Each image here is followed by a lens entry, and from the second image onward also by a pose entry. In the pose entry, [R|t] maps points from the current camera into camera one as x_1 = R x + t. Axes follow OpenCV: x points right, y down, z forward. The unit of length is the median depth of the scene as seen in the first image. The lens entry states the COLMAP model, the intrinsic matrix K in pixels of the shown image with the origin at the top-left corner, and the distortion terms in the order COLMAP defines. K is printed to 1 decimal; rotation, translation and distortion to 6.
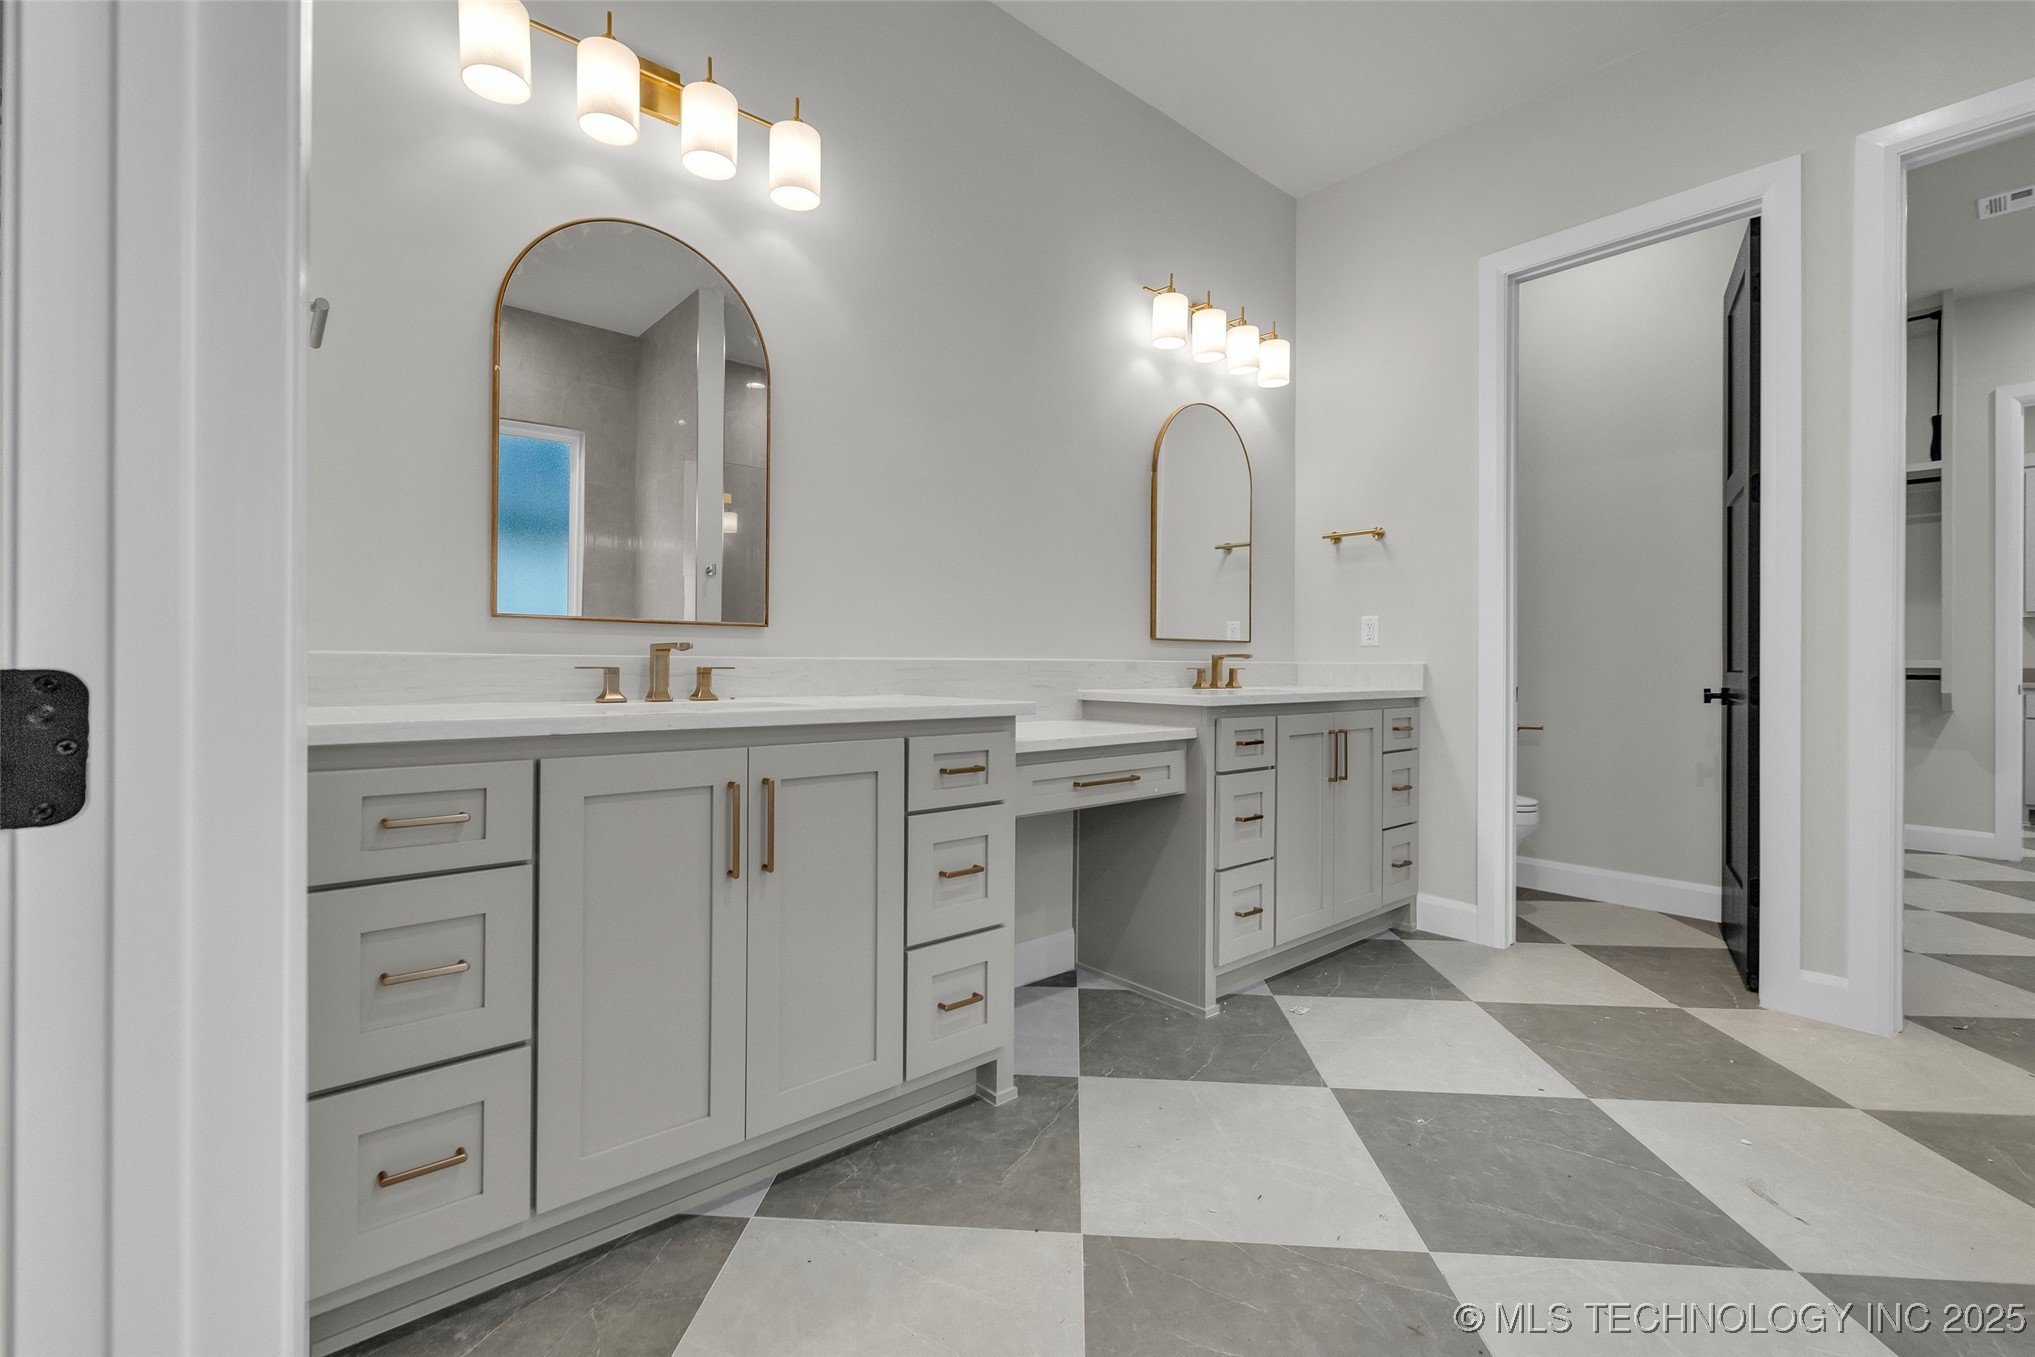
lens RADIAL K [[884.8, 0, 1009.3], [0, 884.8, 657.6], [0, 0, 1]] dist [-0.002692, -0.000414]
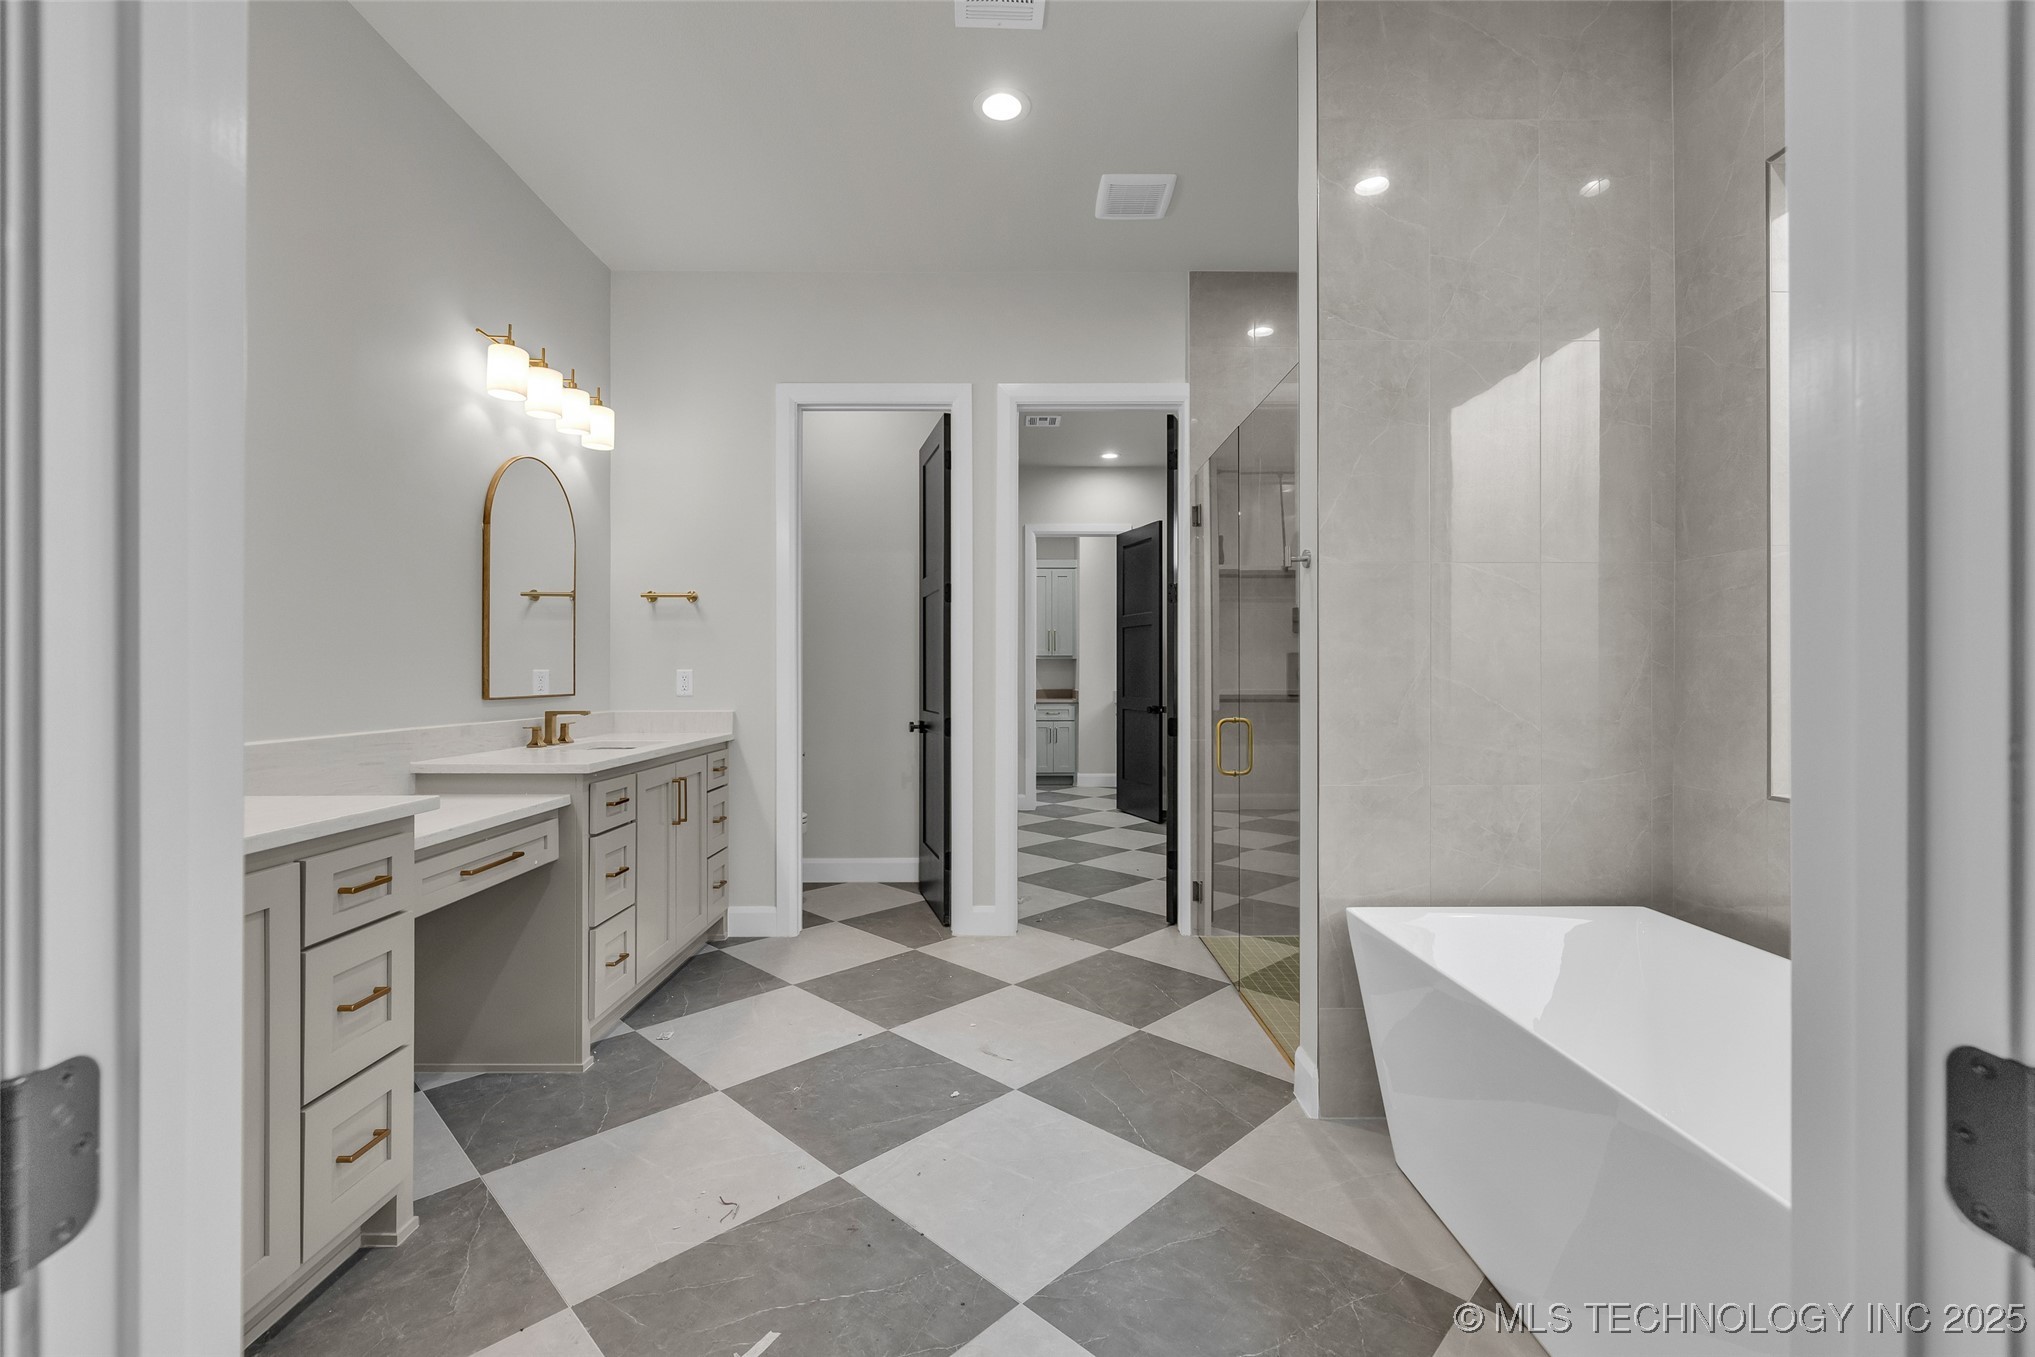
lens RADIAL K [[857.5, 0, 1012.6], [0, 857.5, 665.1], [0, 0, 1]] dist [-0.002915, 0.000513]
pose [[0.649987, 0.001954, 0.759942, -0.208122], [0.000448, 0.999996, -0.002955, -0.066869], [-0.759945, 0.002261, 0.649984, -0.041798]]
